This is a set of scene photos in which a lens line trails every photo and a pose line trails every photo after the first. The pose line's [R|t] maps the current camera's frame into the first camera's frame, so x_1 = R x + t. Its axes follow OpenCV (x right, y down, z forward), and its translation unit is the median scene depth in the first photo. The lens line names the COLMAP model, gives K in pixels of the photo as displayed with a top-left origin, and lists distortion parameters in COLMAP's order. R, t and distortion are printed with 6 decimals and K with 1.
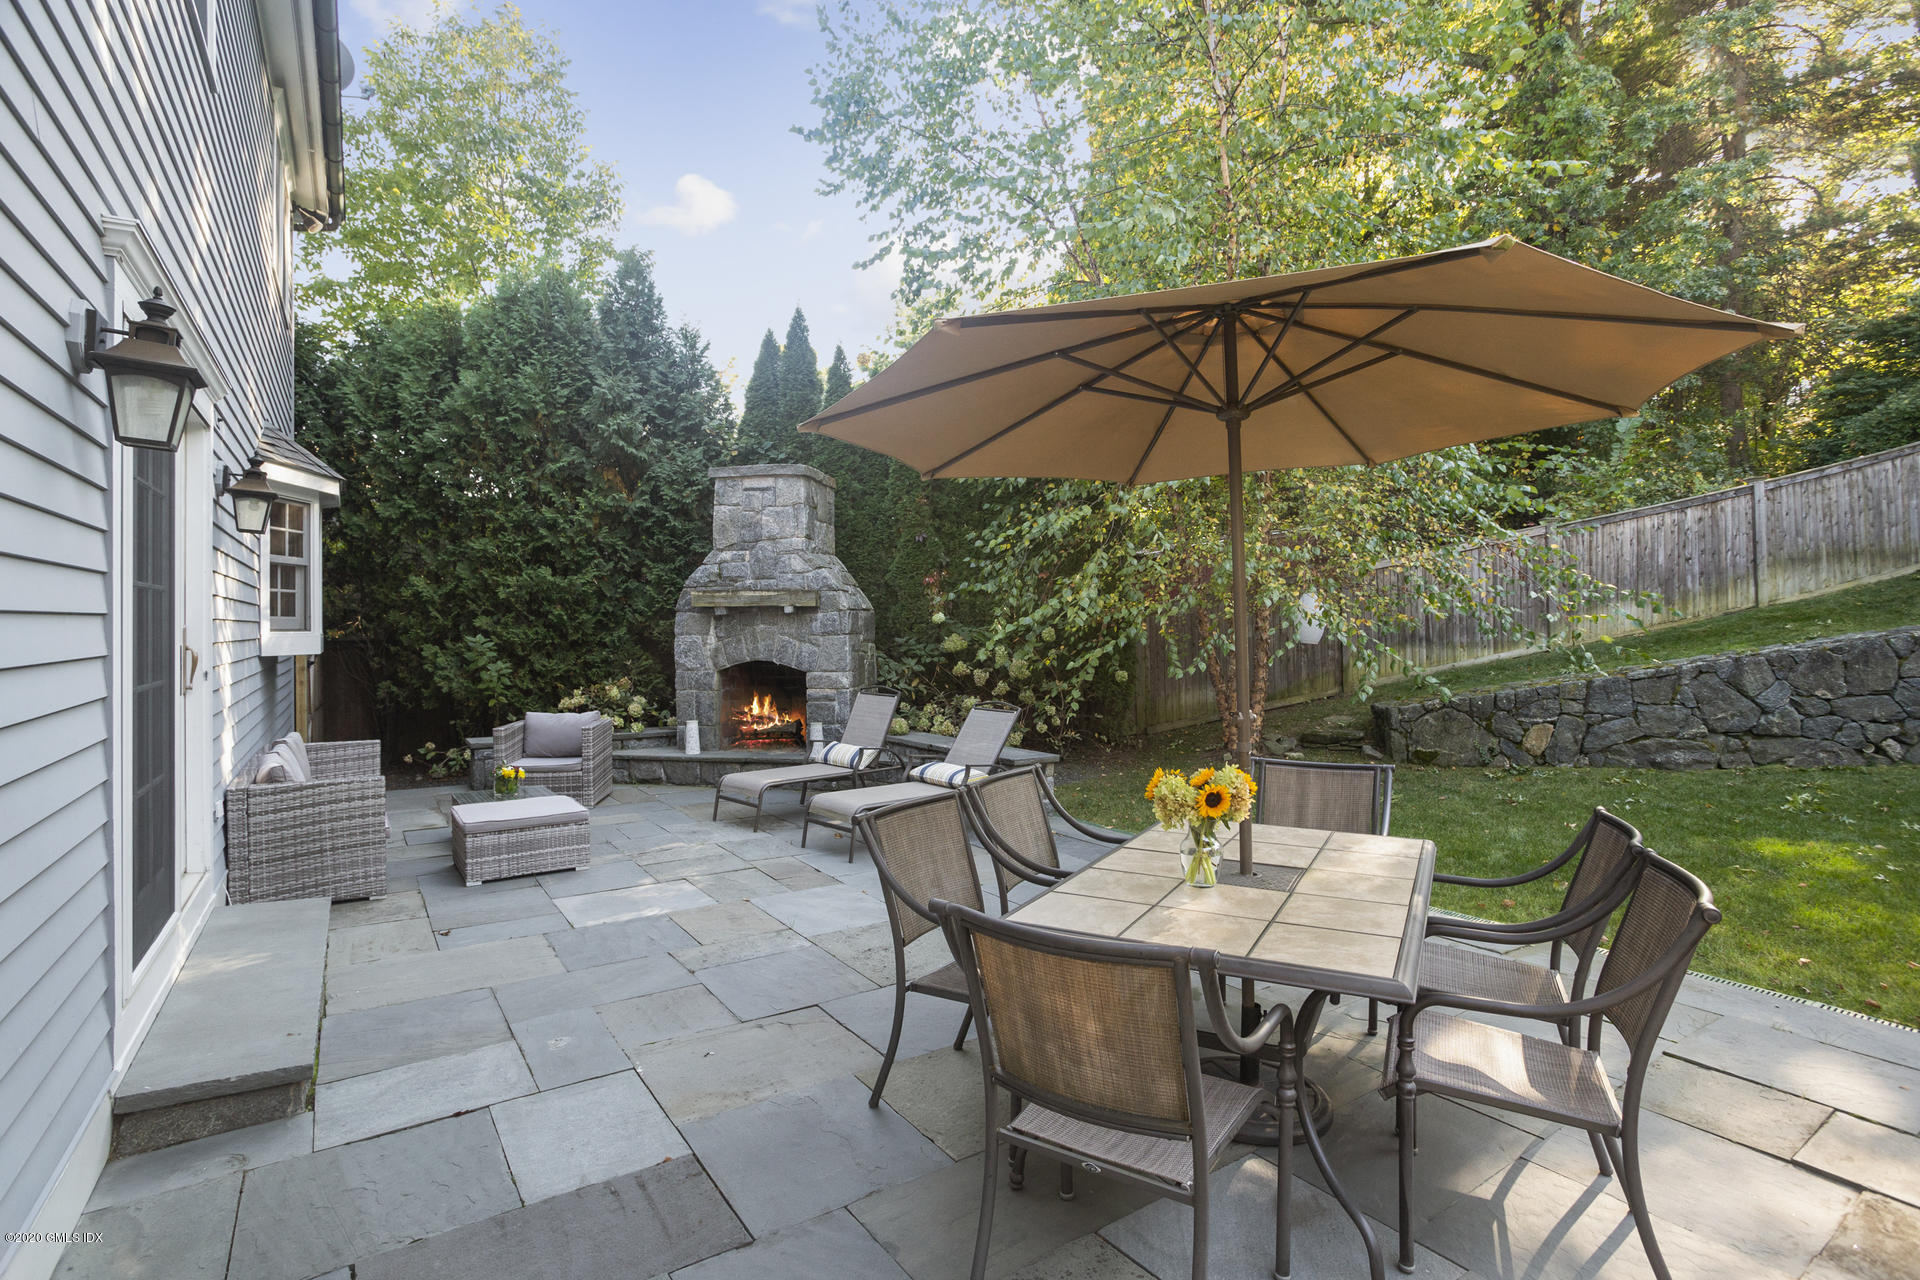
lens RADIAL K [[917.9, 0, 954.5], [0, 917.9, 627.0], [0, 0, 1]] dist [0.008666, 0.000887]
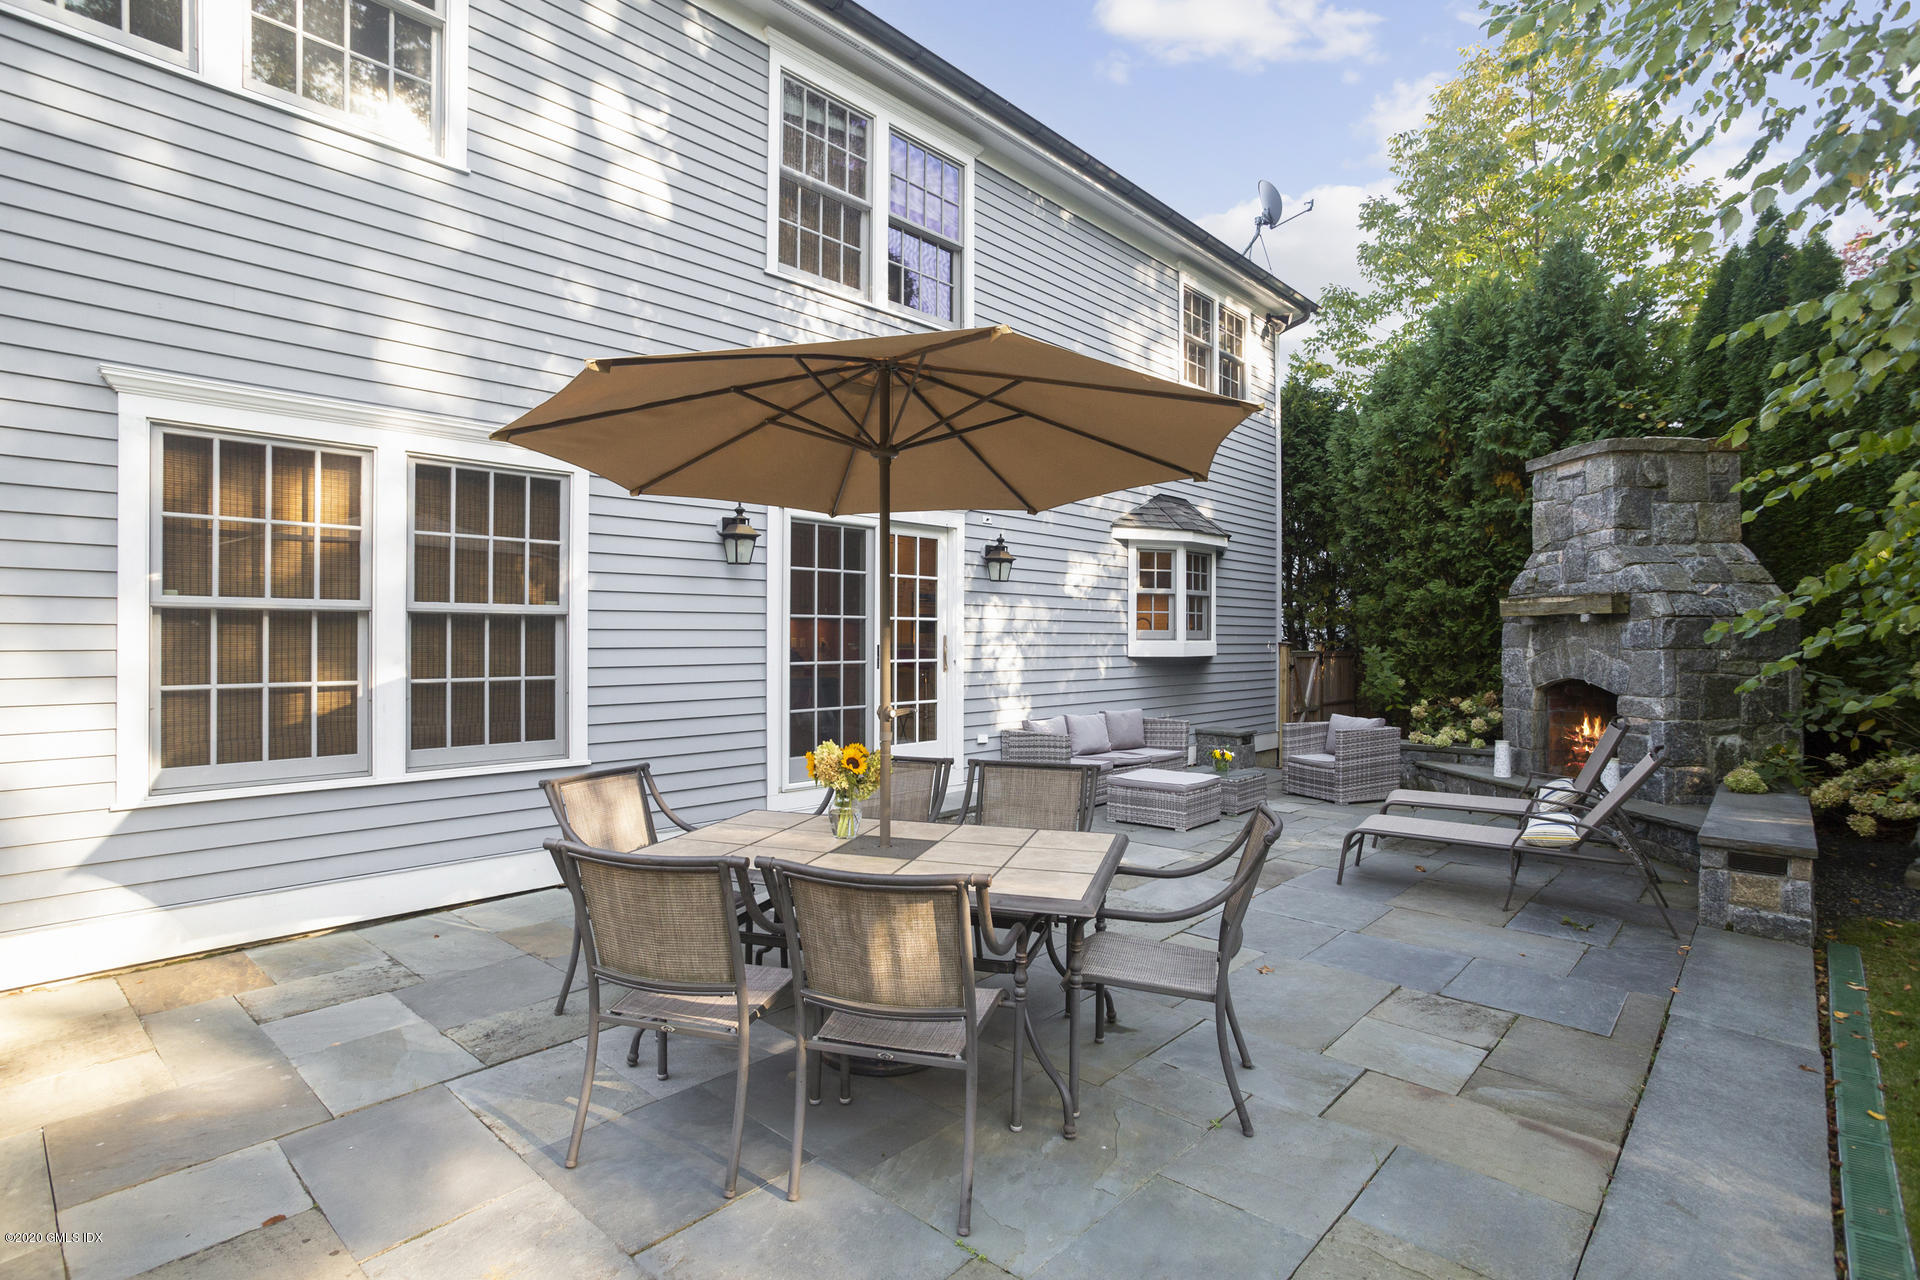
lens RADIAL K [[957.6, 0, 928.0], [0, 957.6, 641.7], [0, 0, 1]] dist [-0.051546, 0.027702]
pose [[0.240526, 0.005183, -0.970629, 0.490390], [-0.006088, 0.999974, 0.003832, 0.002849], [0.970624, 0.004988, 0.240552, 0.214707]]
